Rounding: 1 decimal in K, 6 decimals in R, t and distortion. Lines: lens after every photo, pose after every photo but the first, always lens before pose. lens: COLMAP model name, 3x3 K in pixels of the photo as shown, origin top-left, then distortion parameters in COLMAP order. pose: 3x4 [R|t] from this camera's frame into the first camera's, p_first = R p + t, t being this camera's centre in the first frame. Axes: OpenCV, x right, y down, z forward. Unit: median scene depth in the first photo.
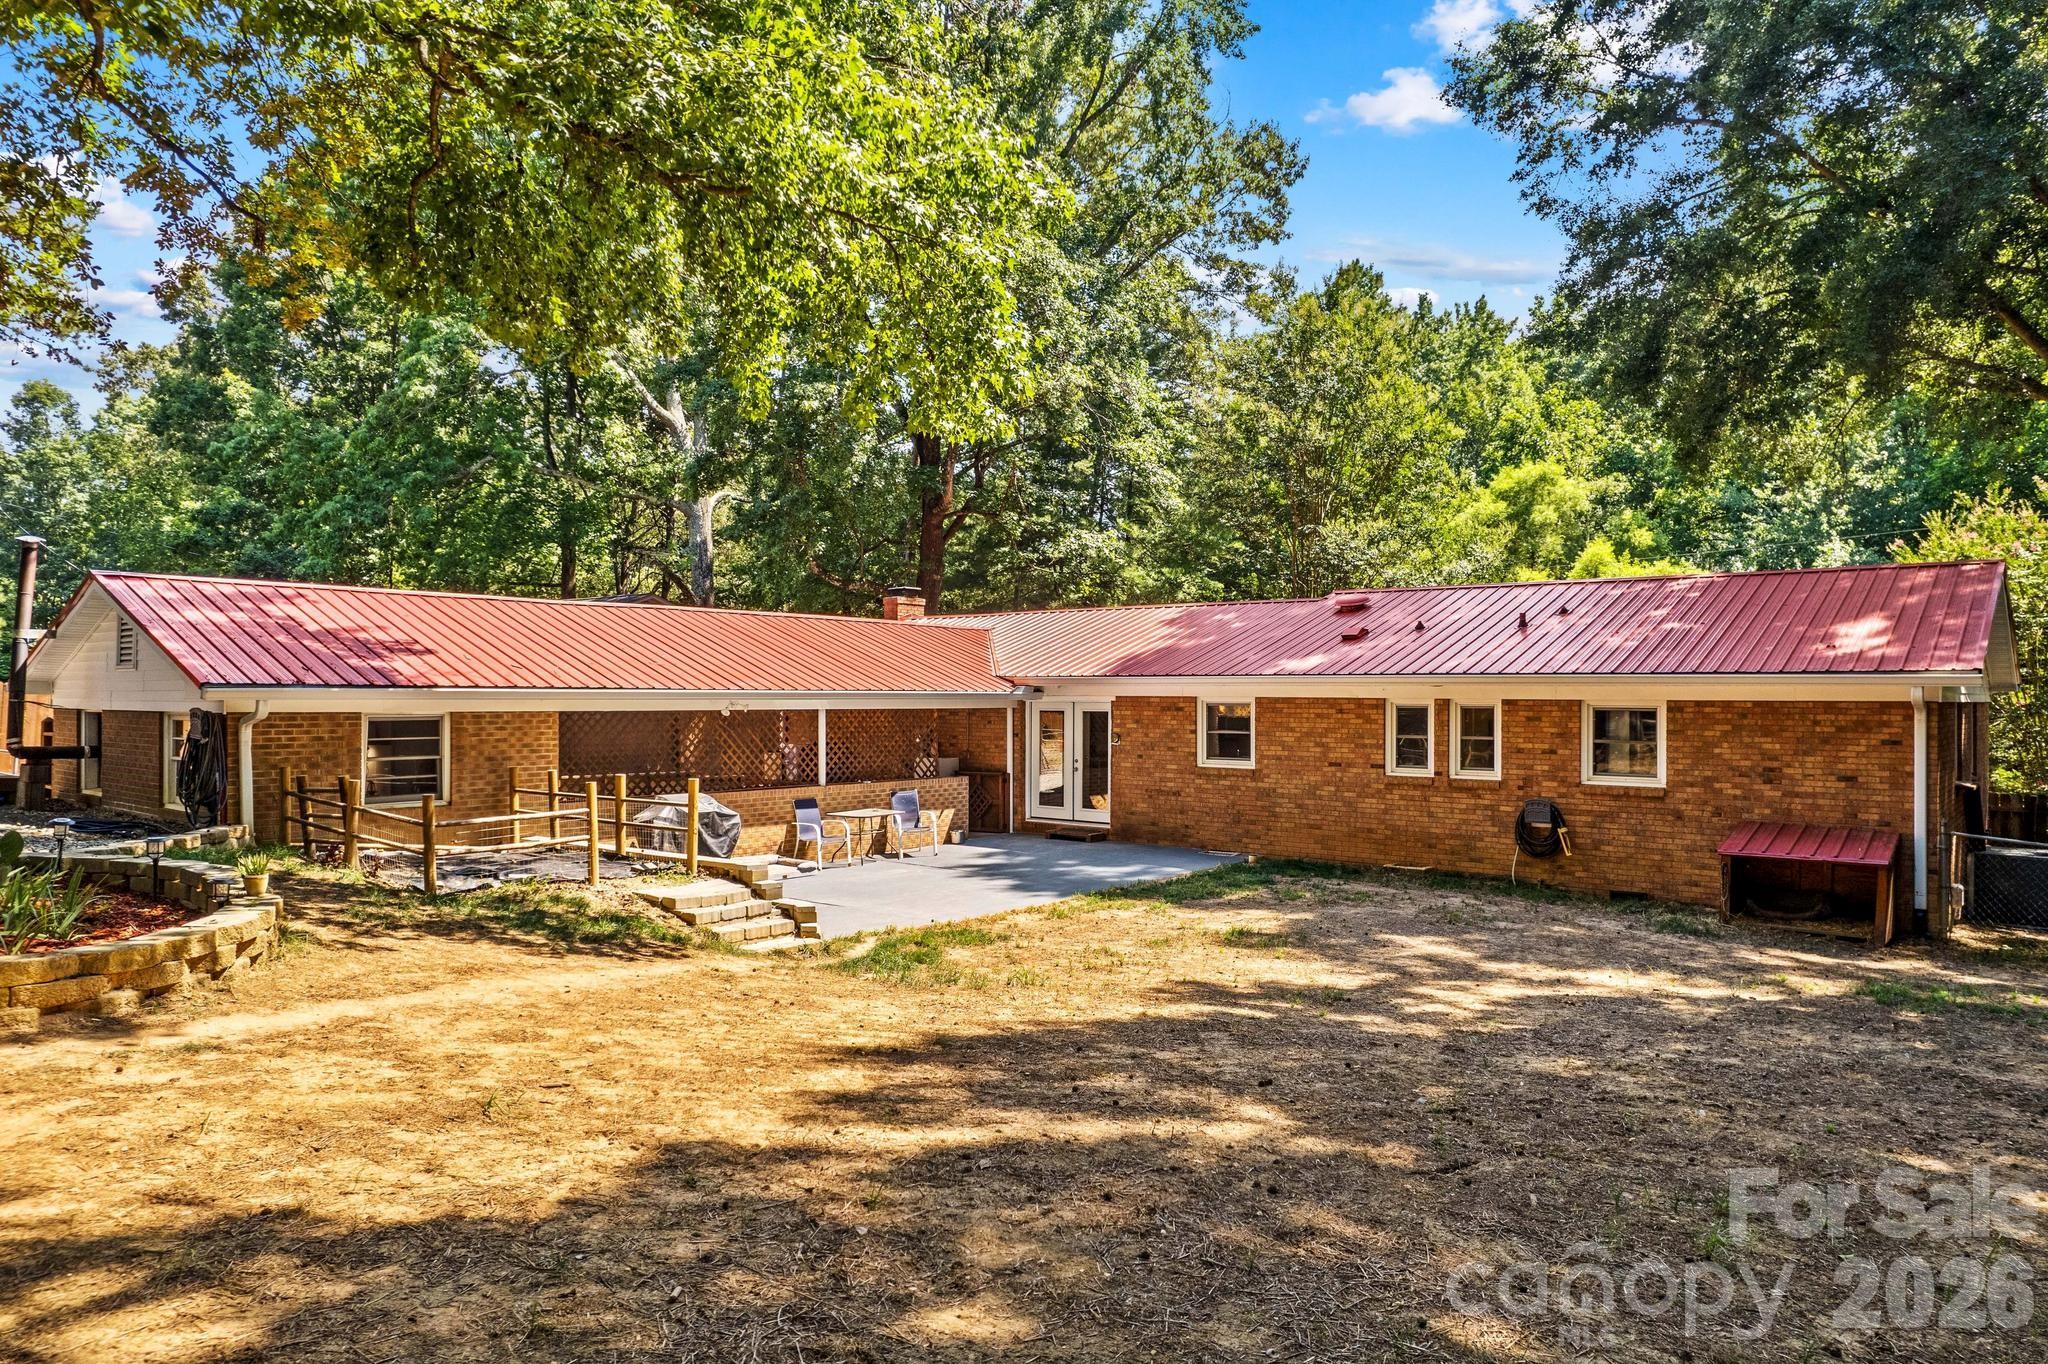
lens RADIAL K [[1306.6, 0, 1021.3], [0, 1306.6, 698.7], [0, 0, 1]] dist [-0.069911, 0.059360]
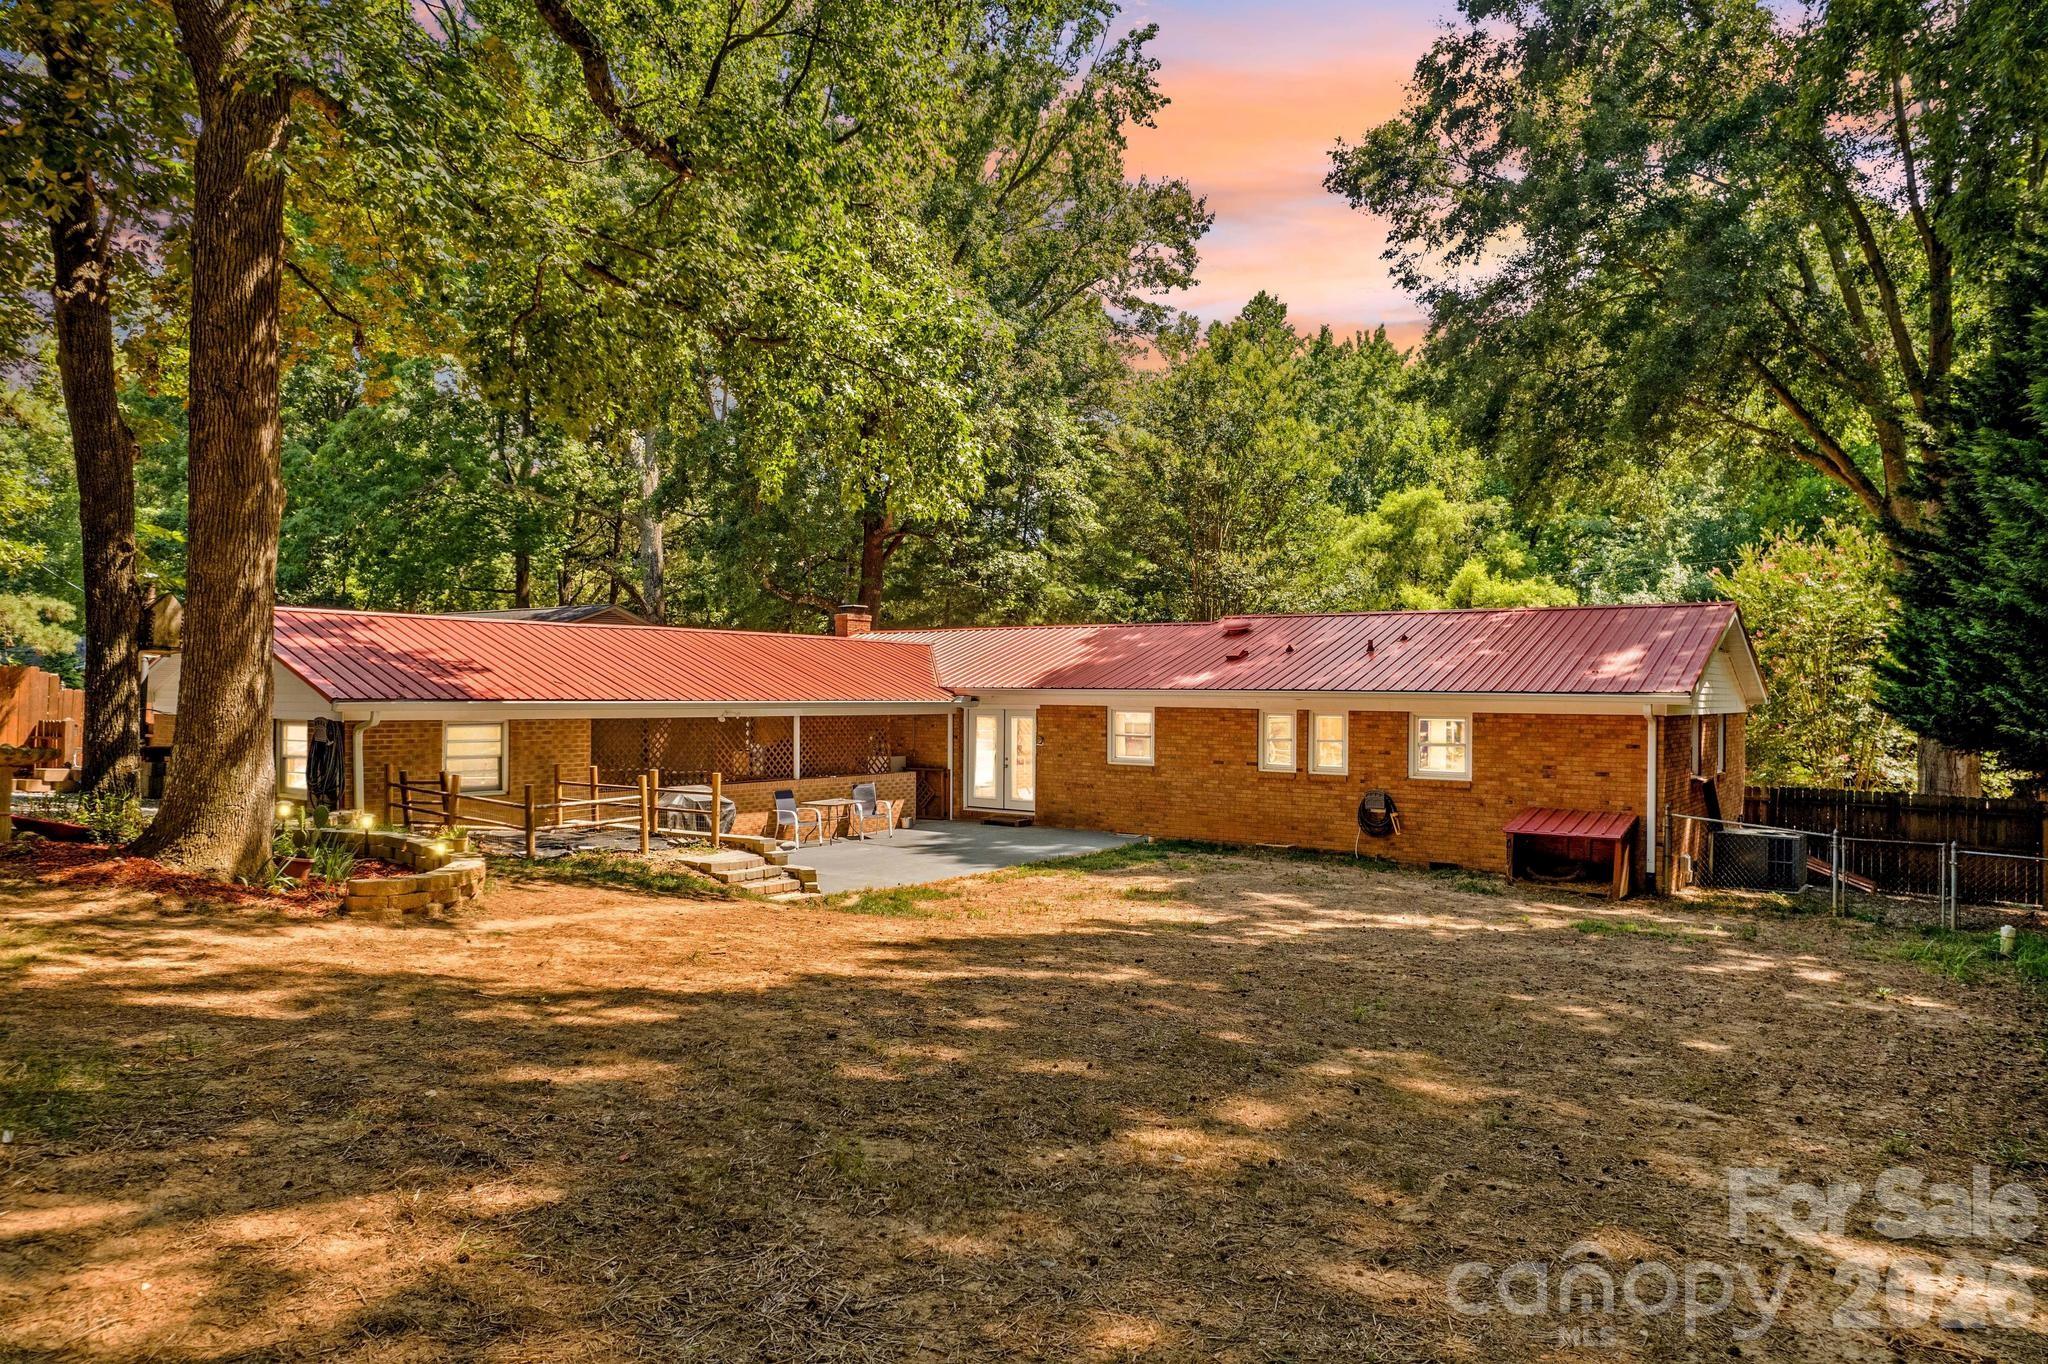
lens RADIAL K [[1306.6, 0, 1021.3], [0, 1306.6, 698.7], [0, 0, 1]] dist [-0.069911, 0.059360]
pose [[0.998050, 0.004016, 0.062287, -0.018020], [-0.004159, 0.999989, 0.002161, -0.009556], [-0.062278, -0.002416, 0.998056, -0.180164]]
